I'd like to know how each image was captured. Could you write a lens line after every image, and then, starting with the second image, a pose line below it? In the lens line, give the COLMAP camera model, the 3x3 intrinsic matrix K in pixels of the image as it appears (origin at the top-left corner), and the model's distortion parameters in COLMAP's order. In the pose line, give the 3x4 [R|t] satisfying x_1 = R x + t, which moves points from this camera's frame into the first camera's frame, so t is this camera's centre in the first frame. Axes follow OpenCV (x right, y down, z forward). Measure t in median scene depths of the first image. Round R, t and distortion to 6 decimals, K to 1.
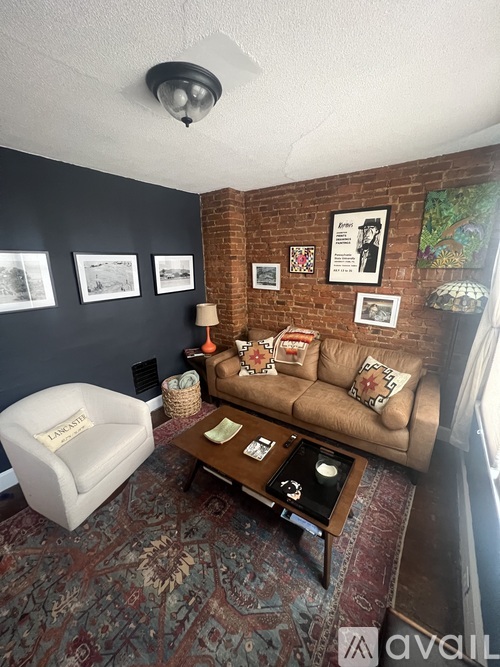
lens RADIAL K [[266.2, 0, 250.0], [0, 266.2, 333.5], [0, 0, 1]] dist [-0.001597, -0.000367]
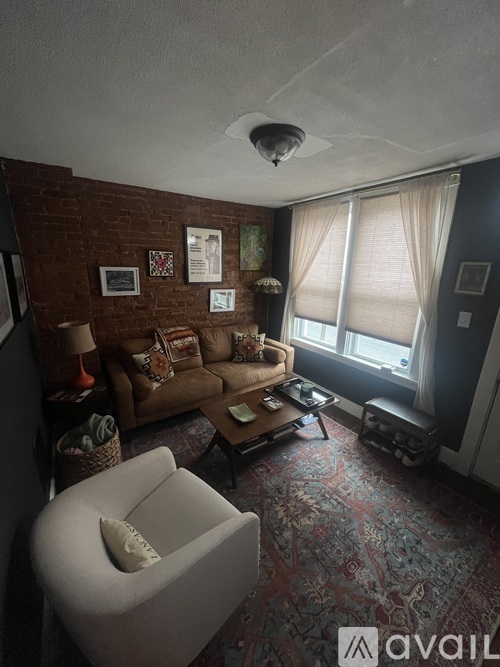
lens RADIAL K [[266.2, 0, 250.0], [0, 266.2, 333.5], [0, 0, 1]] dist [-0.001597, -0.000367]
pose [[0.351314, -0.226317, 0.908493, -0.749704], [0.230868, 0.961322, 0.150200, -0.093557], [-0.907347, 0.156975, 0.389975, 0.330168]]
